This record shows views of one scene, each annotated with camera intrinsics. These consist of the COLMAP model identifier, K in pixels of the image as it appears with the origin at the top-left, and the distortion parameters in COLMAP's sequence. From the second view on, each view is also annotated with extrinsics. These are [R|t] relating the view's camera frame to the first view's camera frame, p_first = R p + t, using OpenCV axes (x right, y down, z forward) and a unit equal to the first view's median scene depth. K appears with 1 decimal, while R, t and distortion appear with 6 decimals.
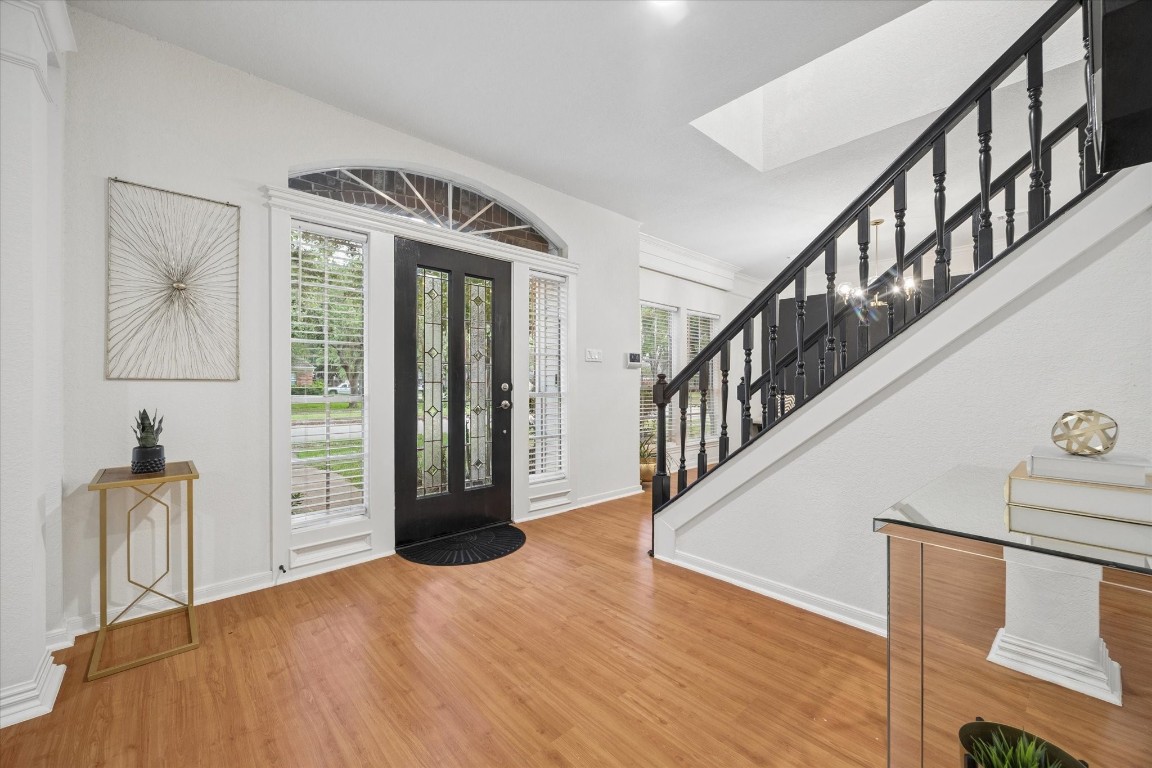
lens RADIAL K [[449.3, 0, 580.6], [0, 449.3, 385.2], [0, 0, 1]] dist [-0.000662, -0.000055]
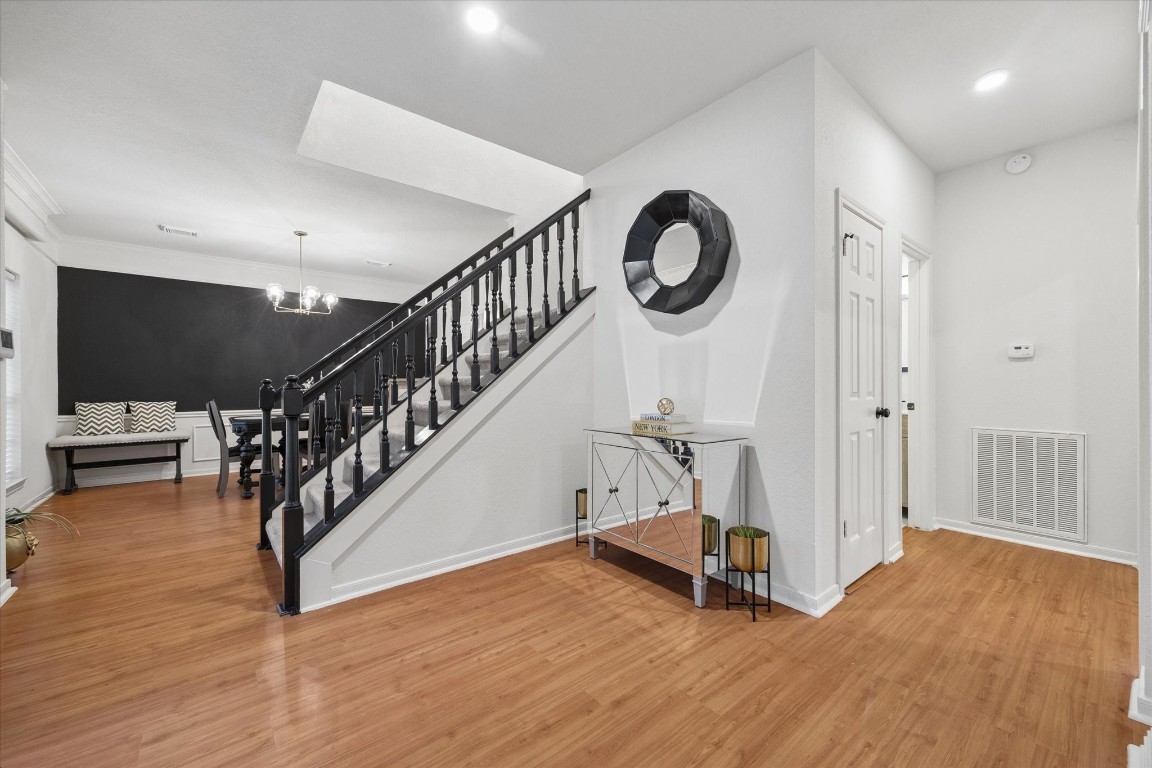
lens RADIAL K [[449.3, 0, 580.6], [0, 449.3, 385.2], [0, 0, 1]] dist [-0.000662, -0.000055]
pose [[0.058700, 0.001537, 0.998274, -0.822925], [0.003946, 0.999991, -0.001772, -0.007120], [-0.998268, 0.004043, 0.058693, 0.674967]]
